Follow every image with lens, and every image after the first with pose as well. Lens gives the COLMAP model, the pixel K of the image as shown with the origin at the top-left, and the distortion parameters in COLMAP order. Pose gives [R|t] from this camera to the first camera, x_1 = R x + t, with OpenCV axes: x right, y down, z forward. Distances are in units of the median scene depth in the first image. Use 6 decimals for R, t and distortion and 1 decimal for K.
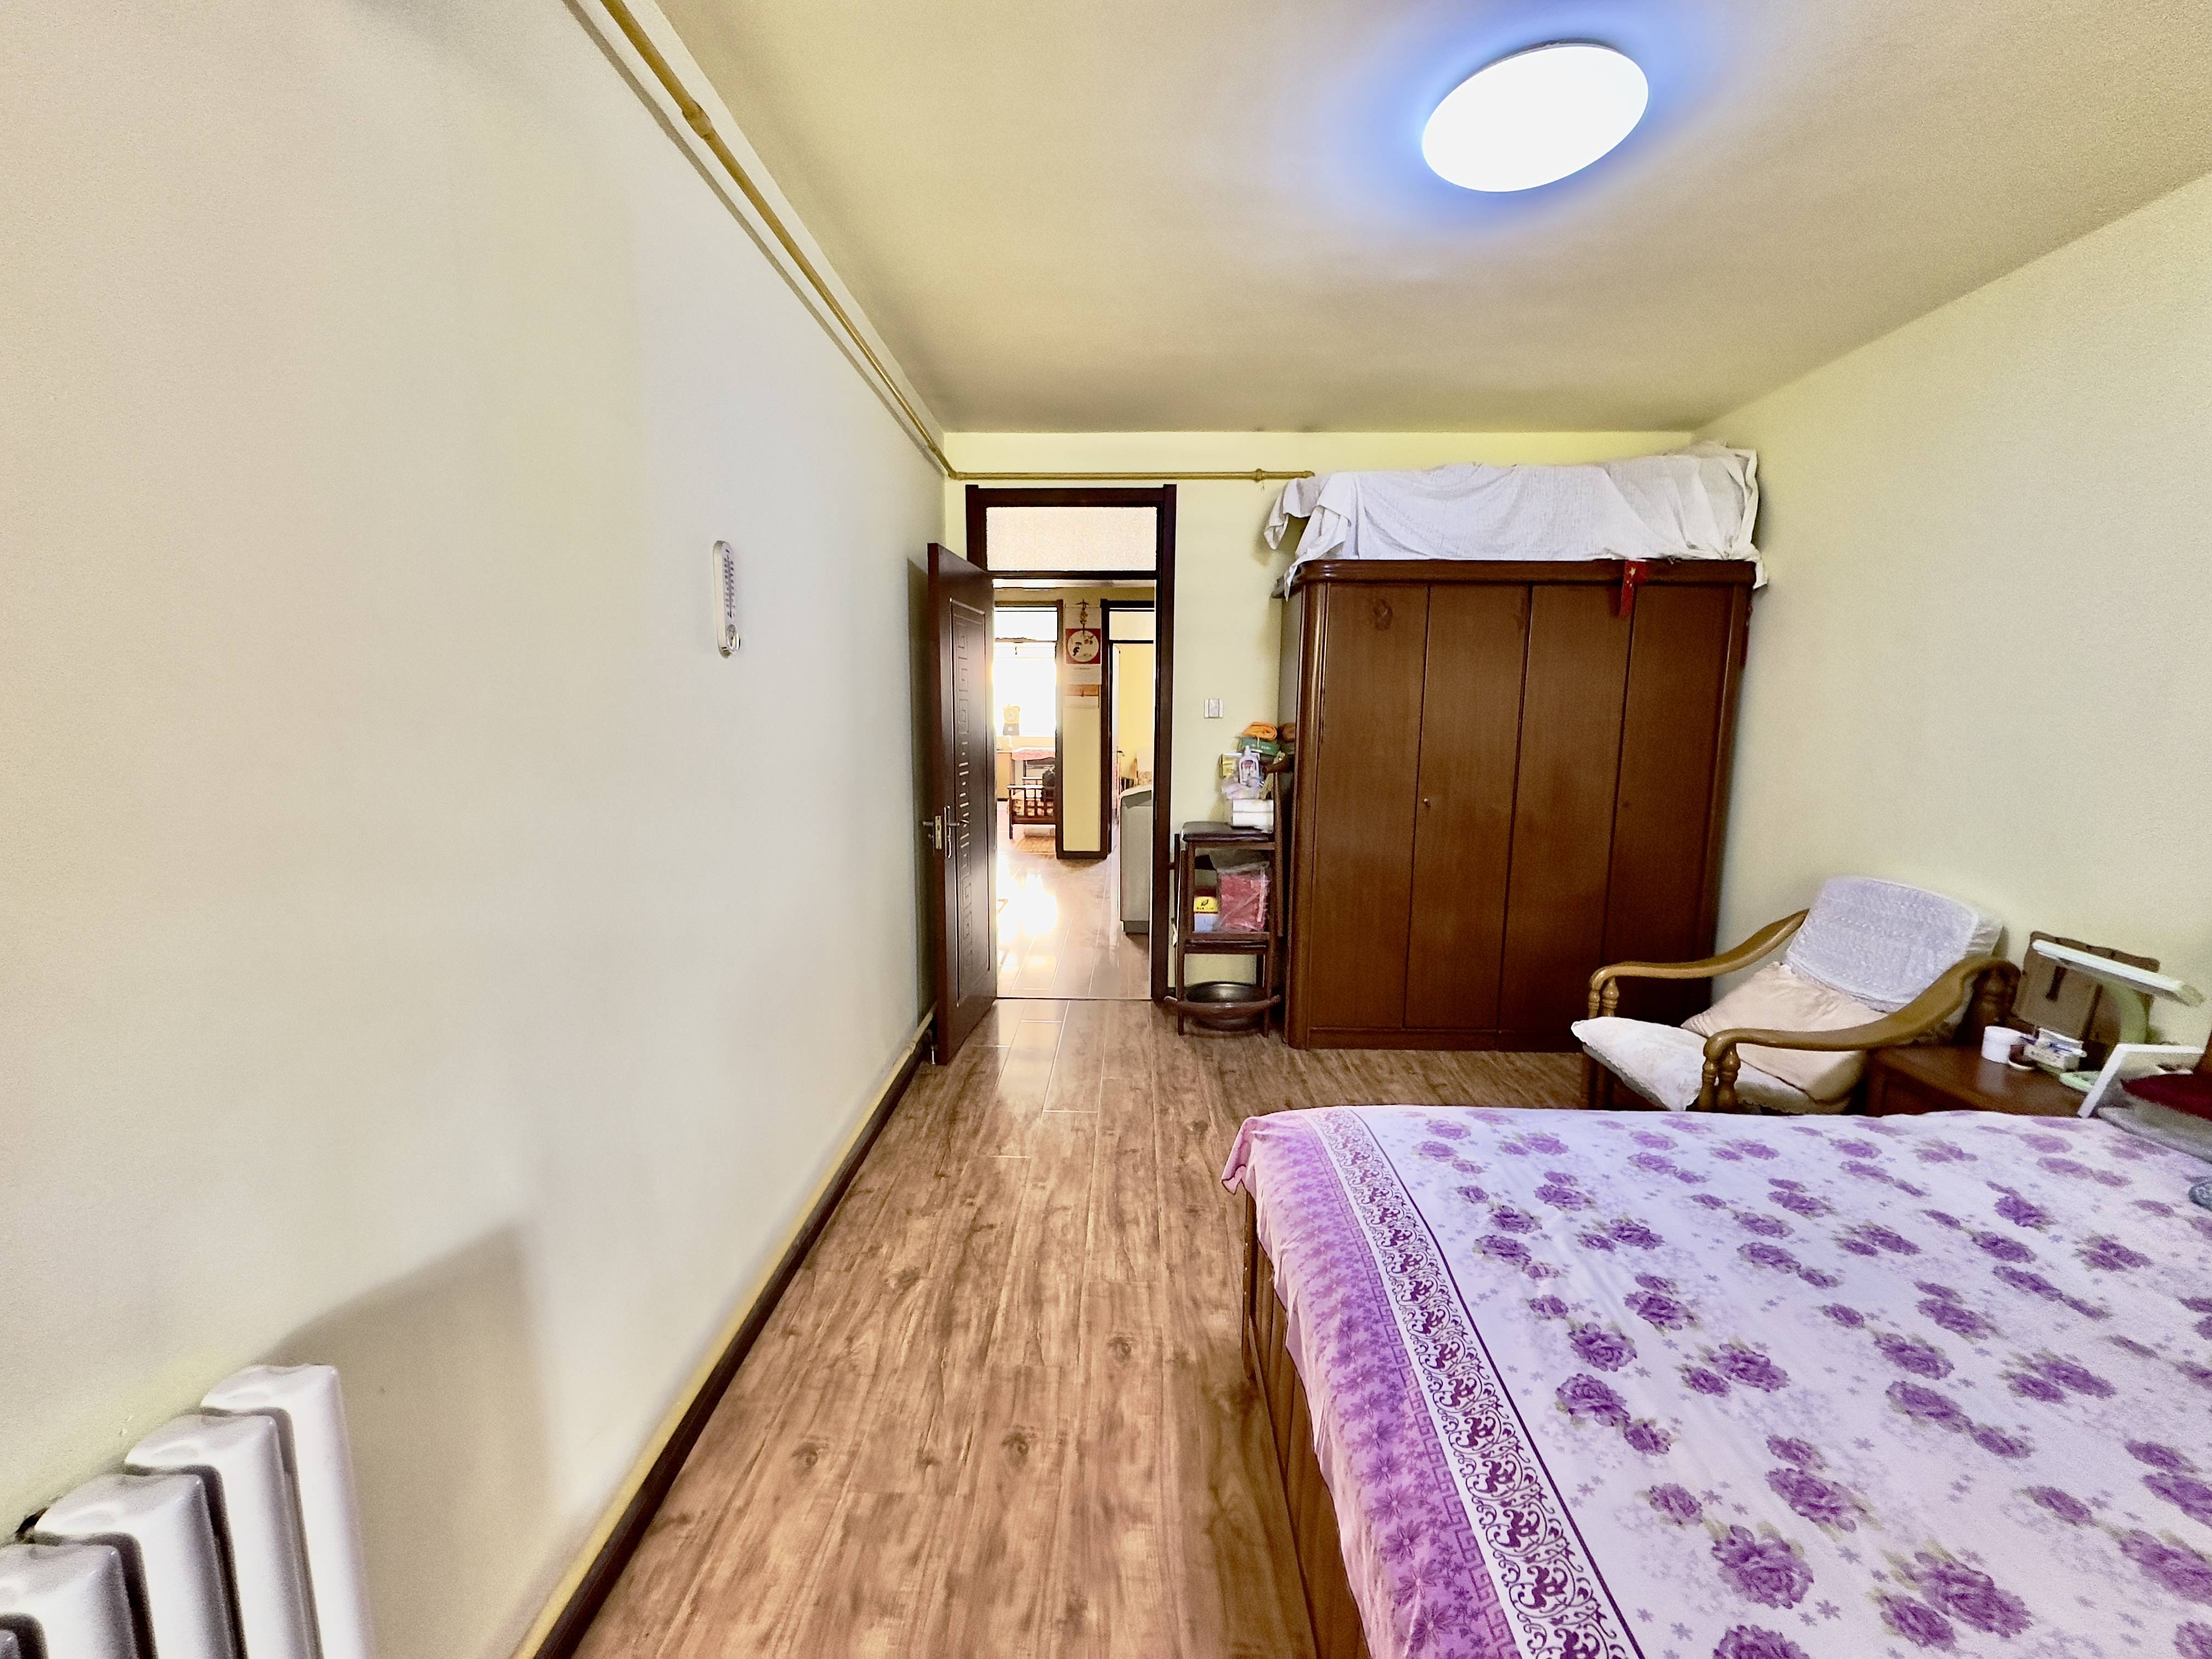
lens RADIAL K [[882.5, 0, 1103.7], [0, 882.5, 836.7], [0, 0, 1]] dist [-0.000180, -0.000121]
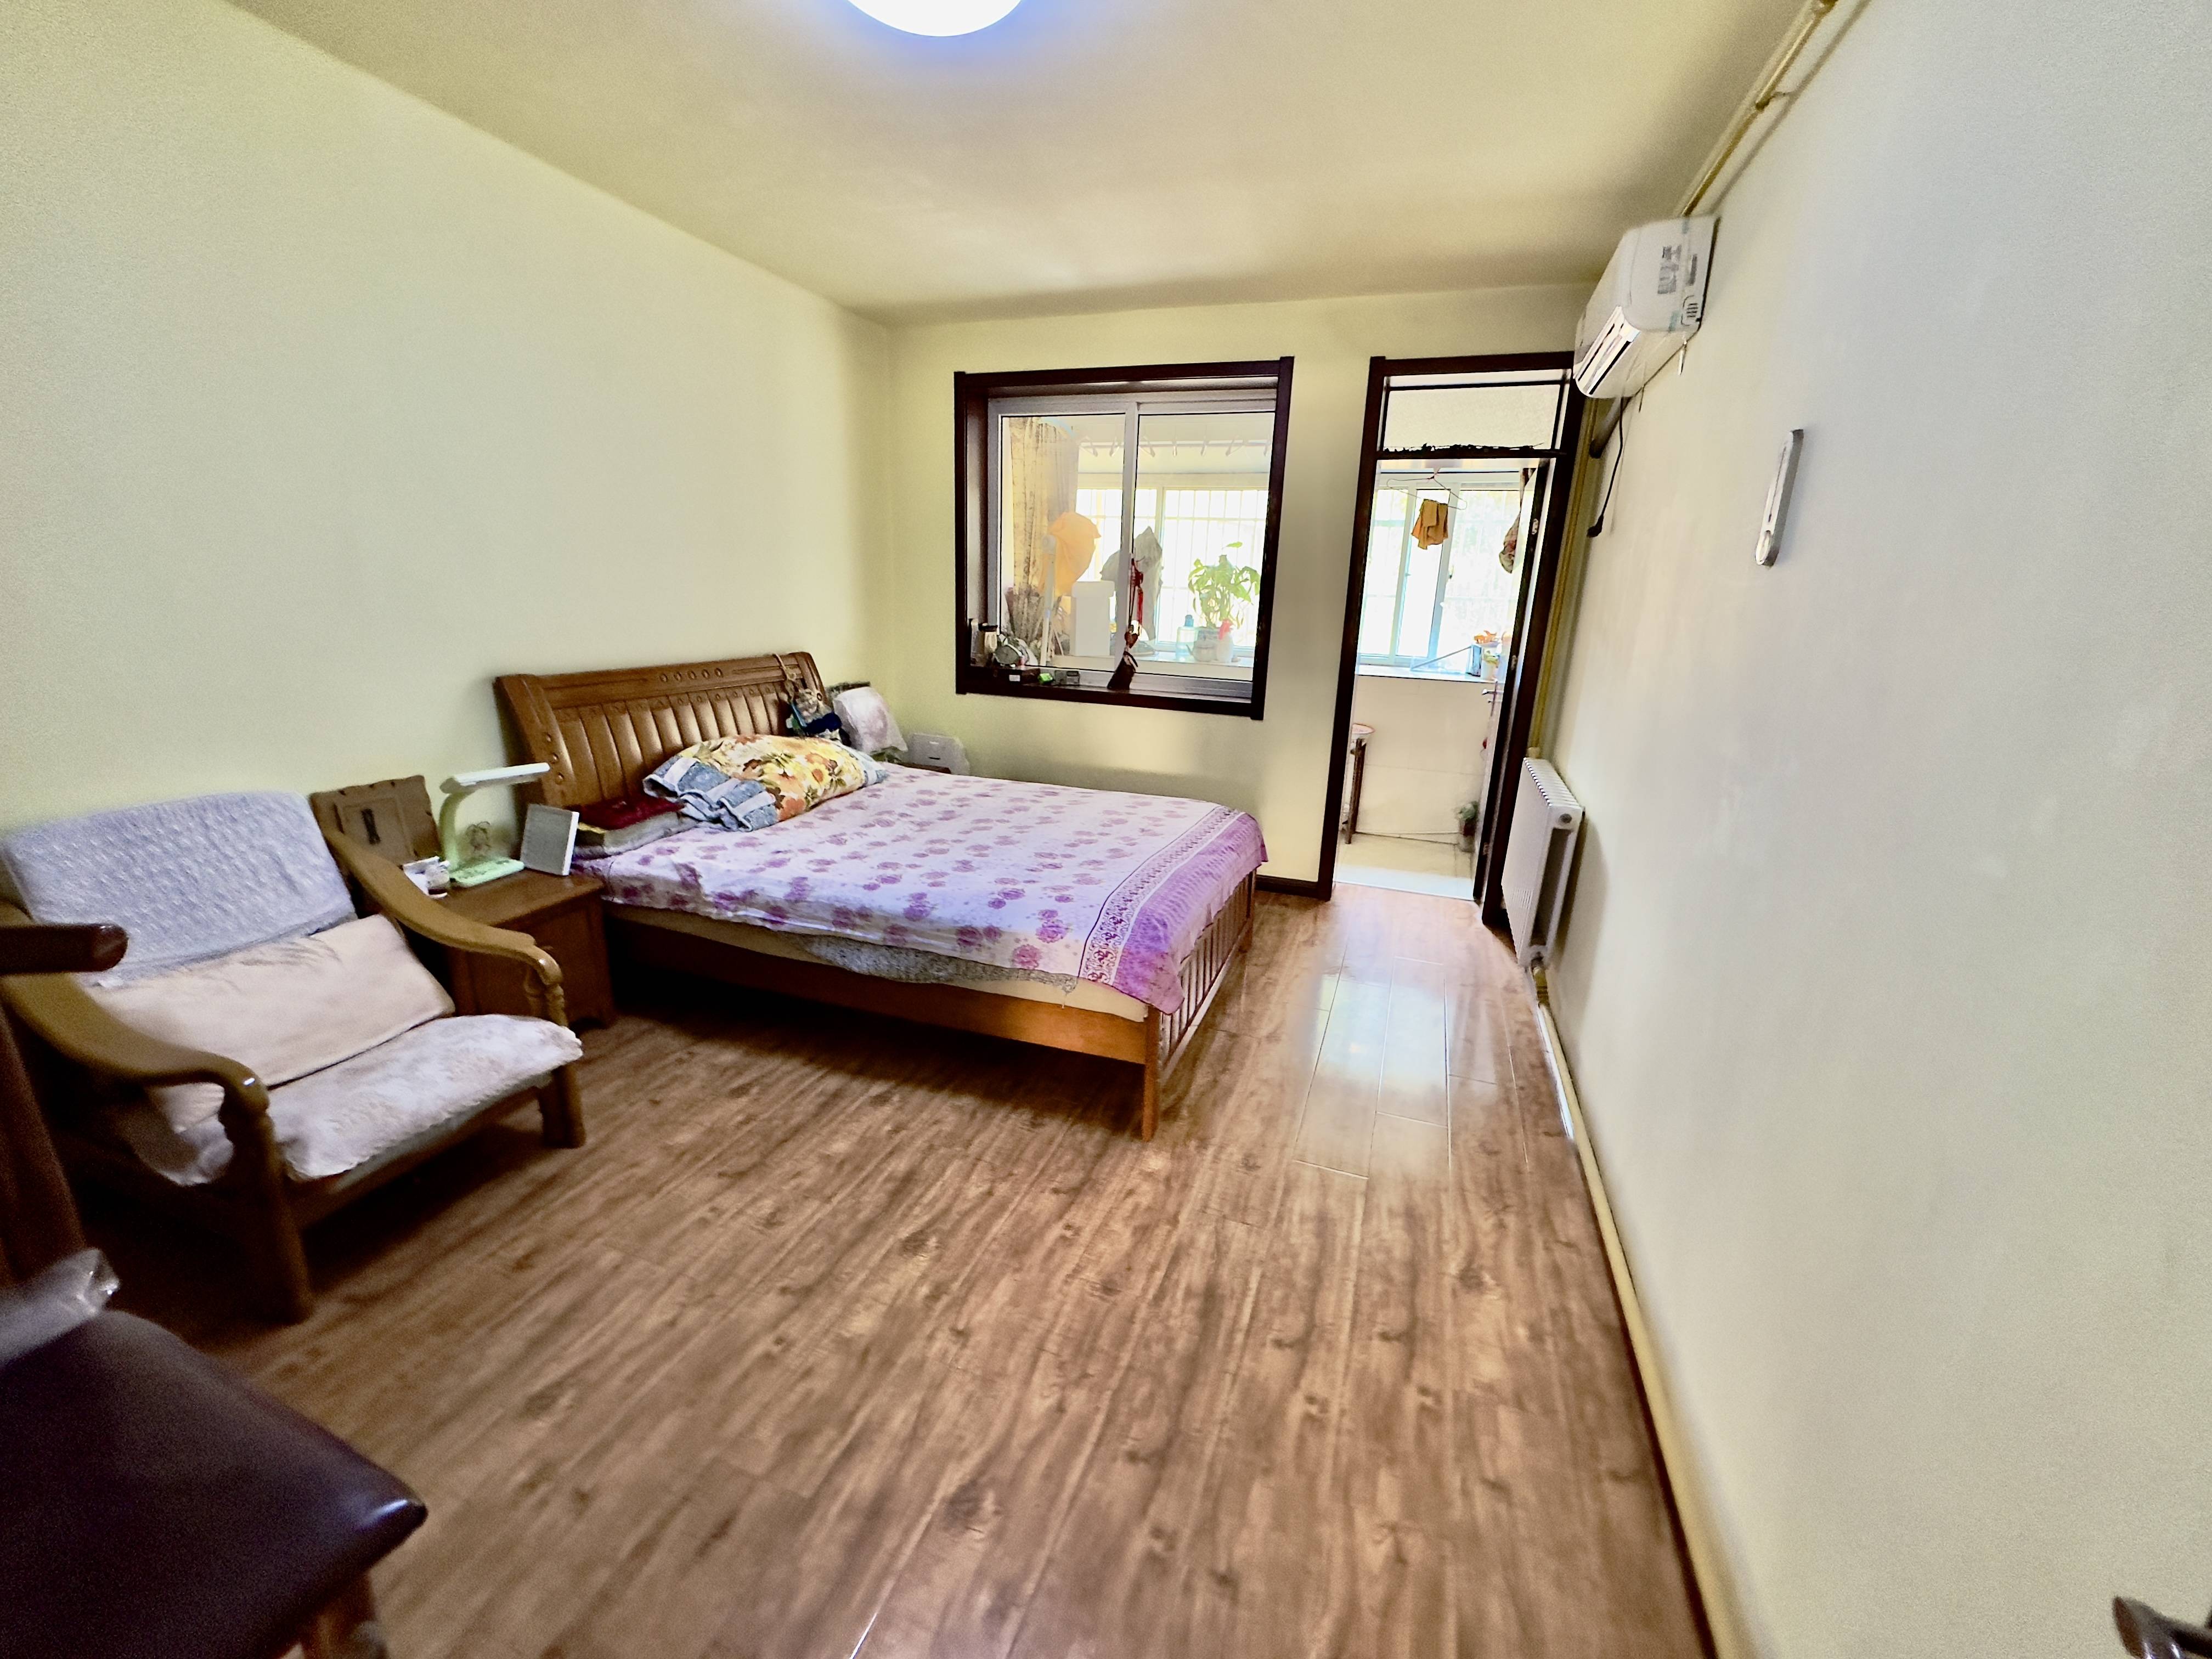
lens RADIAL K [[882.5, 0, 1099.9], [0, 882.5, 831.7], [0, 0, 1]] dist [-0.000180, -0.000121]
pose [[-0.948015, -0.124783, 0.292739, -0.068363], [0.001607, 0.918024, 0.396521, -0.247160], [-0.318220, 0.376379, -0.870100, 1.634736]]
